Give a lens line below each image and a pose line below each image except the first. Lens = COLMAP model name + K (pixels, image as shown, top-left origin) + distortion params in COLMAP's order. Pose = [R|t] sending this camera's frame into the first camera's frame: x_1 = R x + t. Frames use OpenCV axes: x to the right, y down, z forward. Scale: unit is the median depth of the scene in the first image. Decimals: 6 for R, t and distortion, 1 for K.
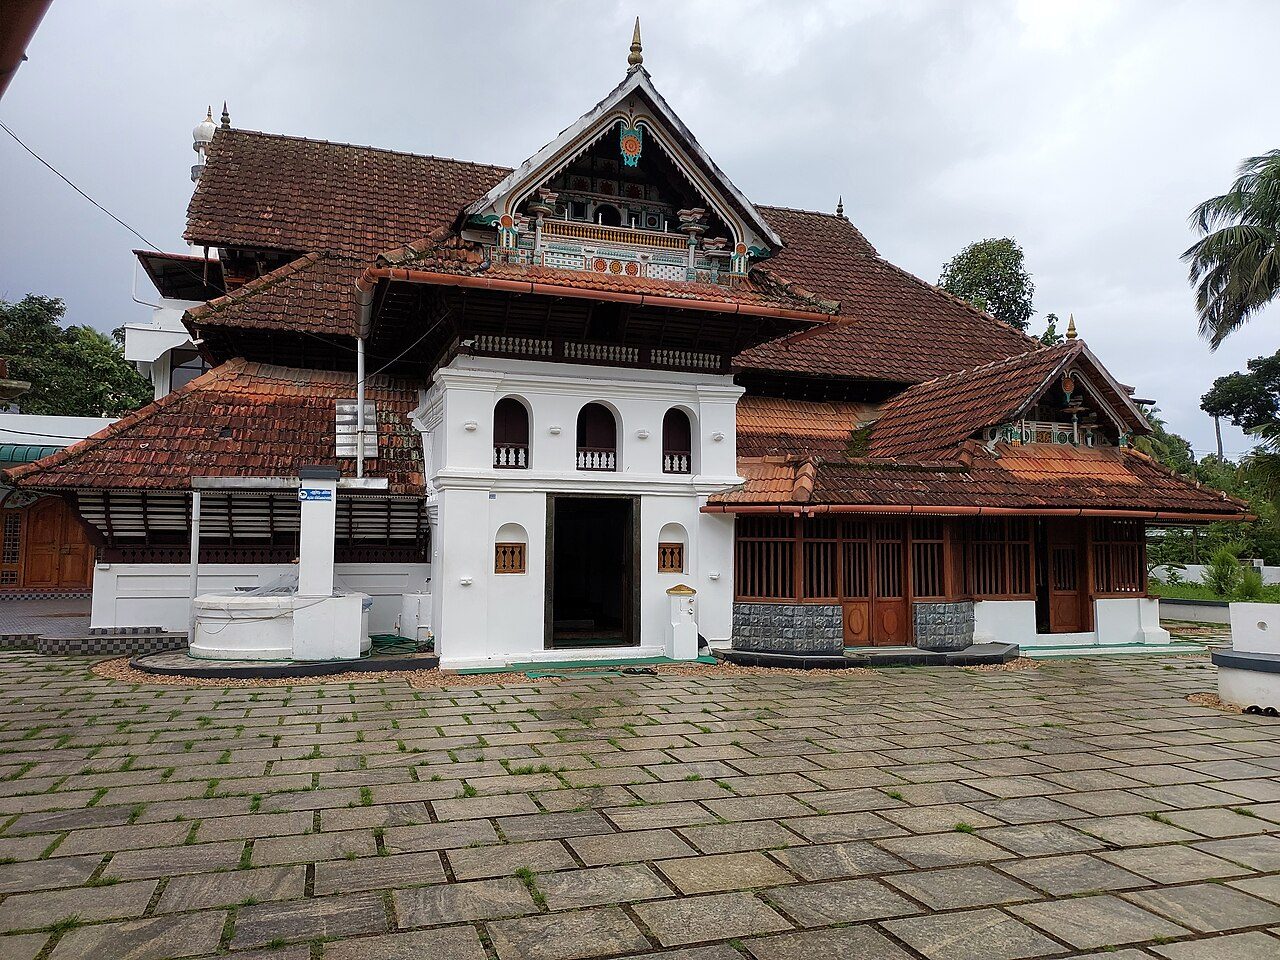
lens RADIAL K [[920.1, 0, 631.2], [0, 920.1, 482.5], [0, 0, 1]] dist [0.053121, -0.044908]
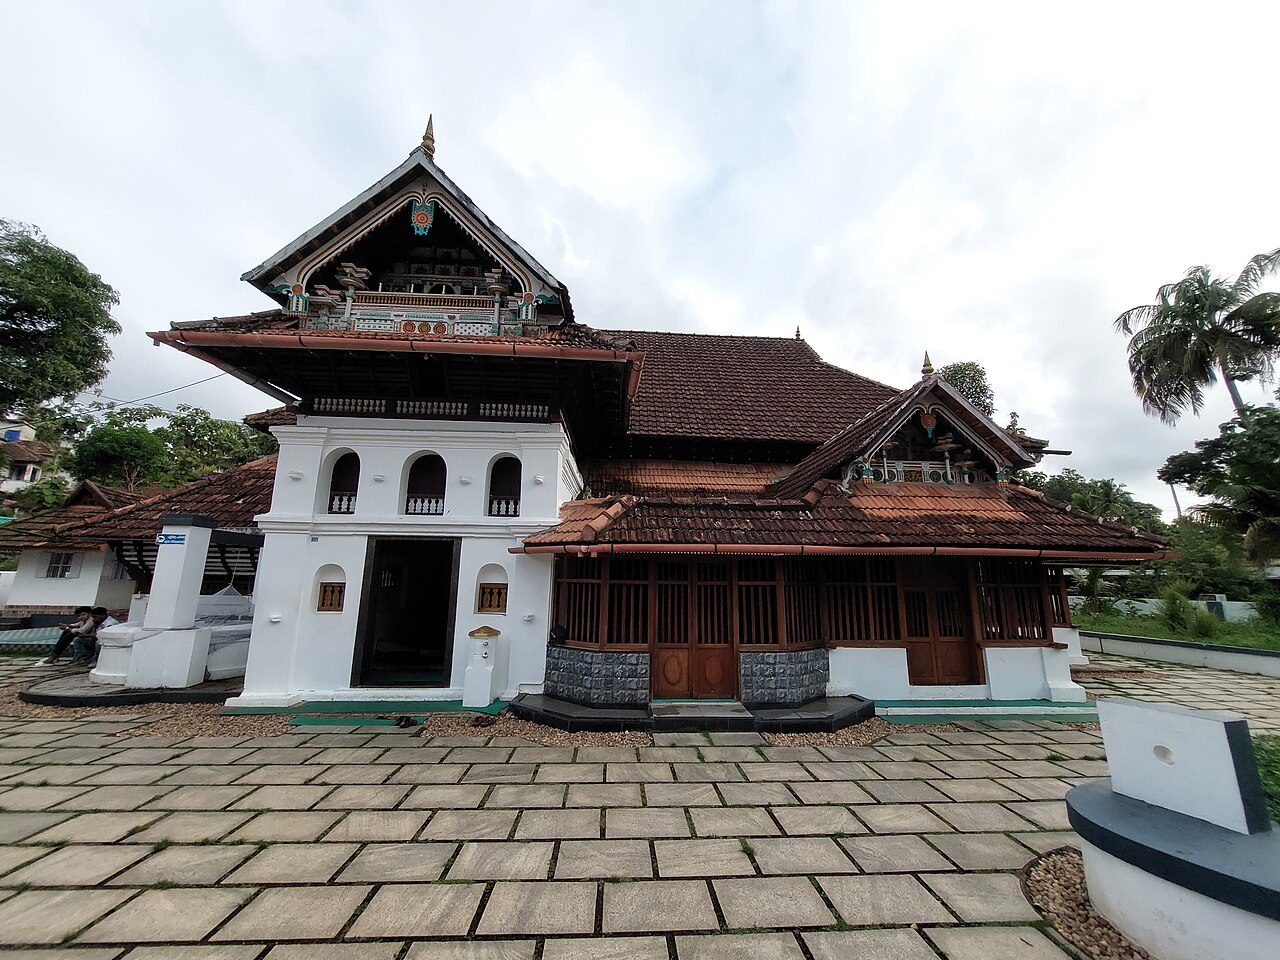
lens RADIAL K [[510.5, 0, 639.8], [0, 510.5, 473.8], [0, 0, 1]] dist [-0.001786, -0.000209]
pose [[0.965966, -0.046790, -0.254402, 0.353176], [0.011938, 0.990520, -0.136850, 0.023642], [0.258393, 0.129155, 0.957367, 0.470357]]
